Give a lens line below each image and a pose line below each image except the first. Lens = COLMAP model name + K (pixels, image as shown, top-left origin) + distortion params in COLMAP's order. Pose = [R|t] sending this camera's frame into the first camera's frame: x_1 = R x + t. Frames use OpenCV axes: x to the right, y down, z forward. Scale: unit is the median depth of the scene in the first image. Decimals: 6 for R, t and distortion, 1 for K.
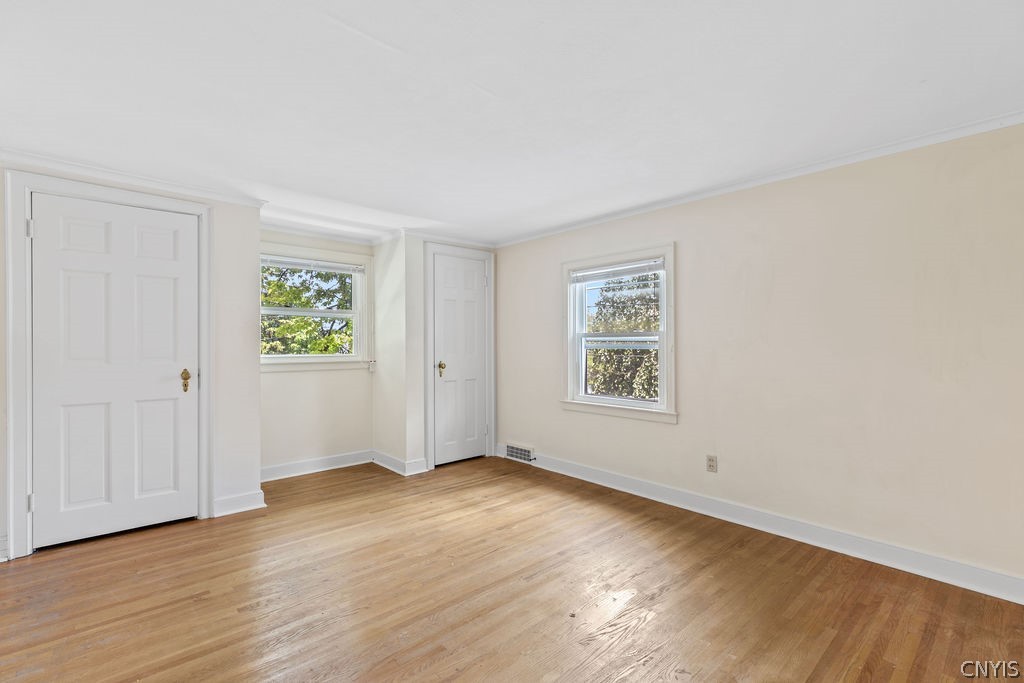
lens RADIAL K [[459.6, 0, 511.0], [0, 459.6, 341.1], [0, 0, 1]] dist [0.003523, -0.000019]
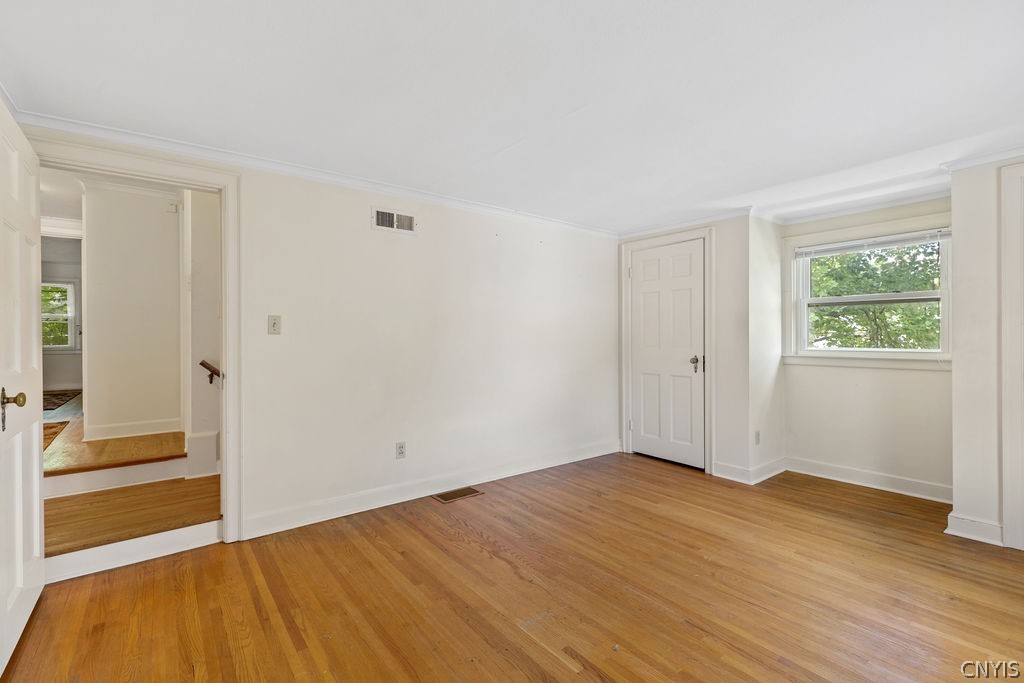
lens RADIAL K [[459.6, 0, 511.0], [0, 459.6, 341.1], [0, 0, 1]] dist [0.003523, -0.000019]
pose [[-0.078920, 0.008472, -0.996845, 0.637474], [0.010199, 0.999918, 0.007691, 0.002098], [0.996829, -0.009560, -0.079000, 0.547623]]
